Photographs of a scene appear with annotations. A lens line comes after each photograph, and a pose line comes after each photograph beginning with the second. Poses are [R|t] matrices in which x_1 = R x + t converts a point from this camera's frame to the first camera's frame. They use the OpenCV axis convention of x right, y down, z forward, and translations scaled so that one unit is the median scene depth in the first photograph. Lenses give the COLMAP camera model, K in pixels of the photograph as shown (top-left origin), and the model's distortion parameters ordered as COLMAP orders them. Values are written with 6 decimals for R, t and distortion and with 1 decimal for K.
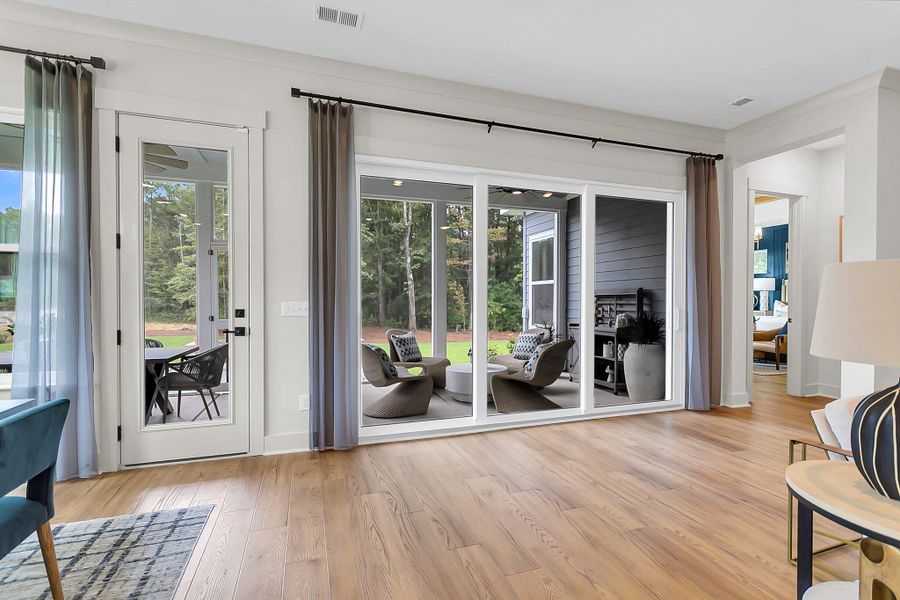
lens RADIAL K [[421.1, 0, 452.2], [0, 421.1, 303.6], [0, 0, 1]] dist [0.000698, 0.000322]
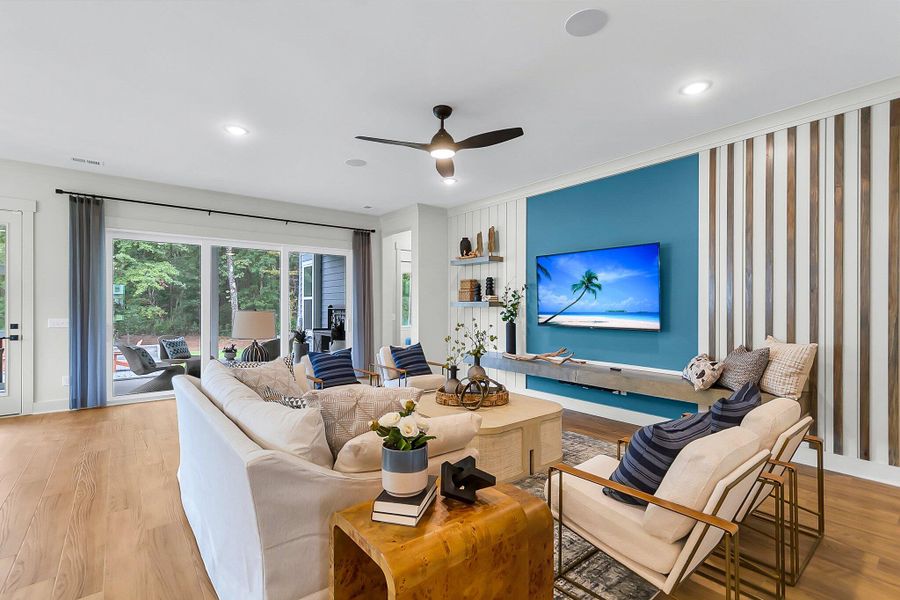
lens RADIAL K [[416.0, 0, 458.1], [0, 416.0, 305.2], [0, 0, 1]] dist [-0.000326, -0.000403]
pose [[0.940731, 0.000167, 0.339155, 0.431368], [0.002710, 0.999964, -0.008008, -0.031776], [-0.339144, 0.008453, 0.940697, -0.834017]]
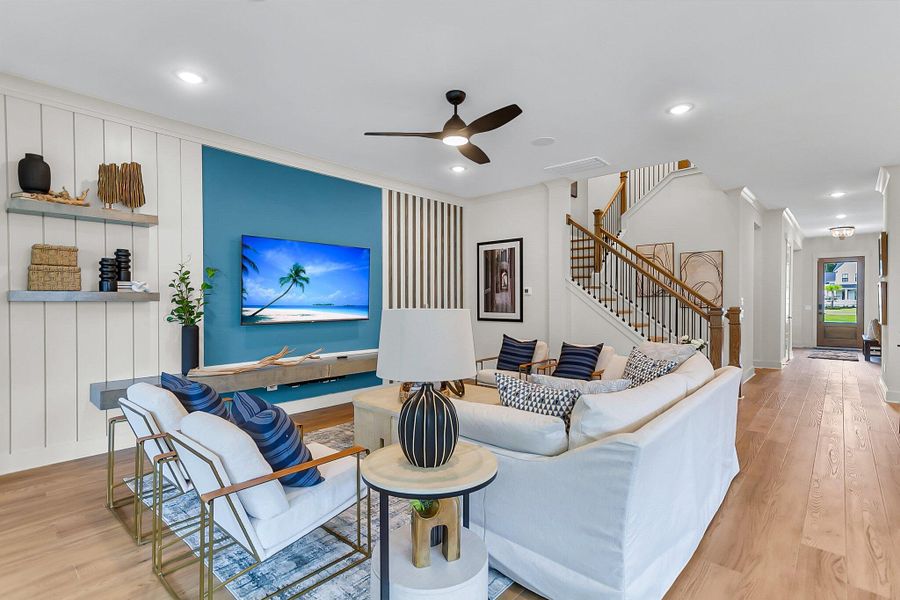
lens RADIAL K [[431.0, 0, 451.1], [0, 431.0, 304.9], [0, 0, 1]] dist [0.000165, 0.000403]
pose [[-0.472287, -0.005379, 0.881428, -0.078855], [0.009155, 0.999898, 0.011007, -0.032320], [-0.881397, 0.013268, -0.472189, 0.441561]]
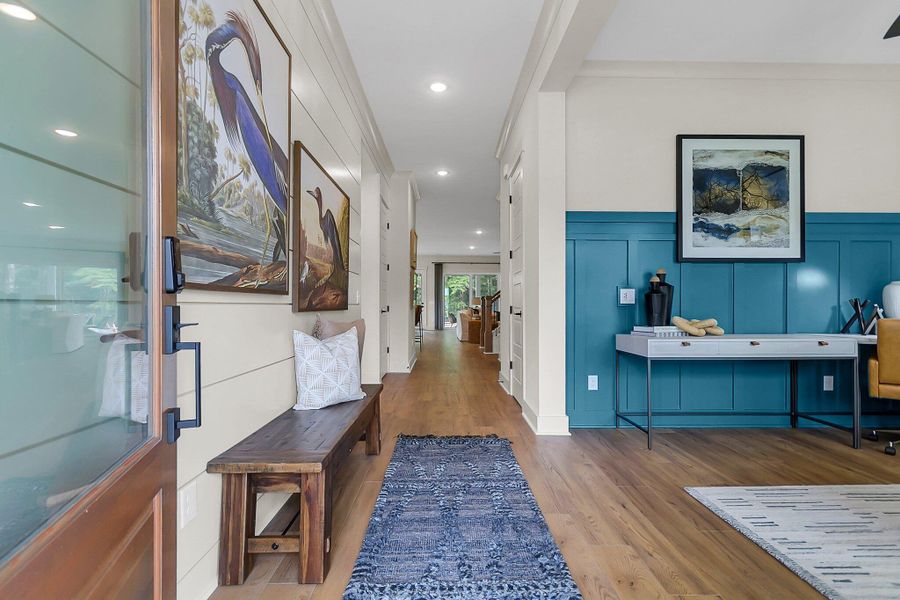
lens RADIAL K [[421.1, 0, 452.2], [0, 421.1, 303.6], [0, 0, 1]] dist [0.000698, 0.000322]
pose [[0.949422, 0.002601, -0.313991, 1.255242], [-0.006172, 0.999927, -0.010378, 0.064922], [0.313941, 0.011792, 0.949369, -3.236770]]
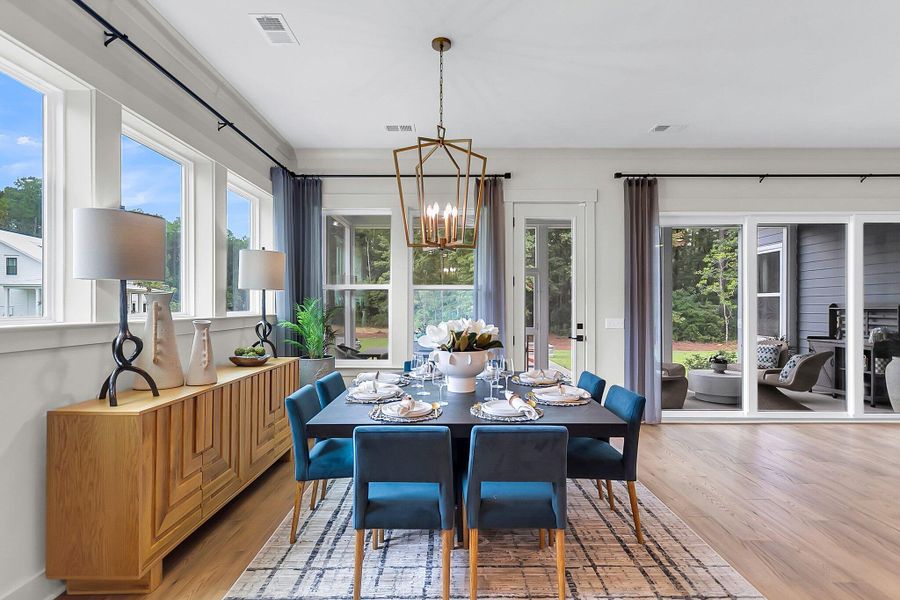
lens RADIAL K [[420.4, 0, 453.8], [0, 420.4, 307.3], [0, 0, 1]] dist [0.012029, 0.000430]
pose [[0.946935, 0.000130, -0.321424, -0.351101], [-0.002075, 0.999982, -0.005710, -0.027156], [0.321417, 0.006074, 0.946918, -0.448977]]
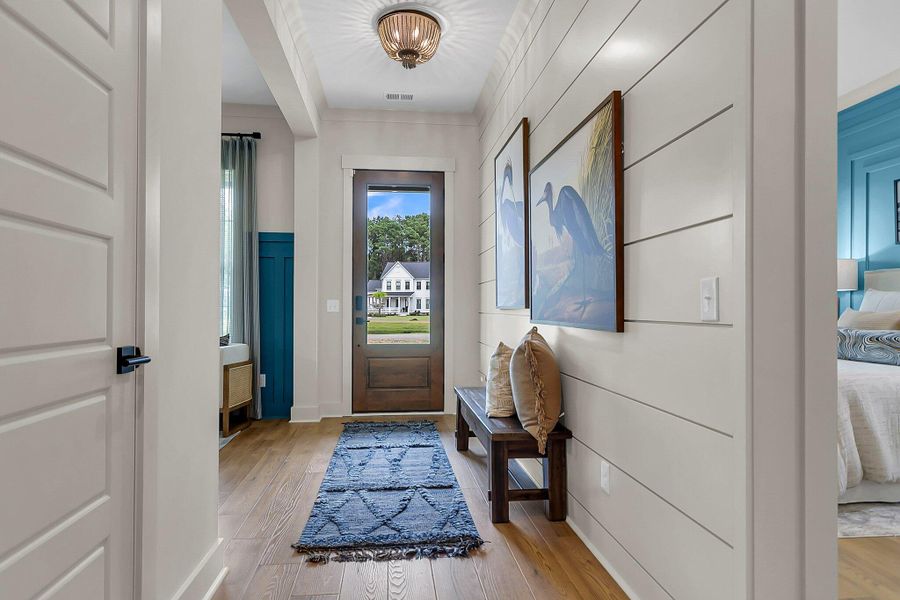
lens RADIAL K [[467.6, 0, 452.6], [0, 467.6, 304.4], [0, 0, 1]] dist [0.002371, 0.000360]
pose [[-0.980269, 0.002802, 0.197650, 0.891258], [0.001687, 0.999982, -0.005810, 0.048550], [-0.197663, -0.005362, -0.980255, -2.142663]]
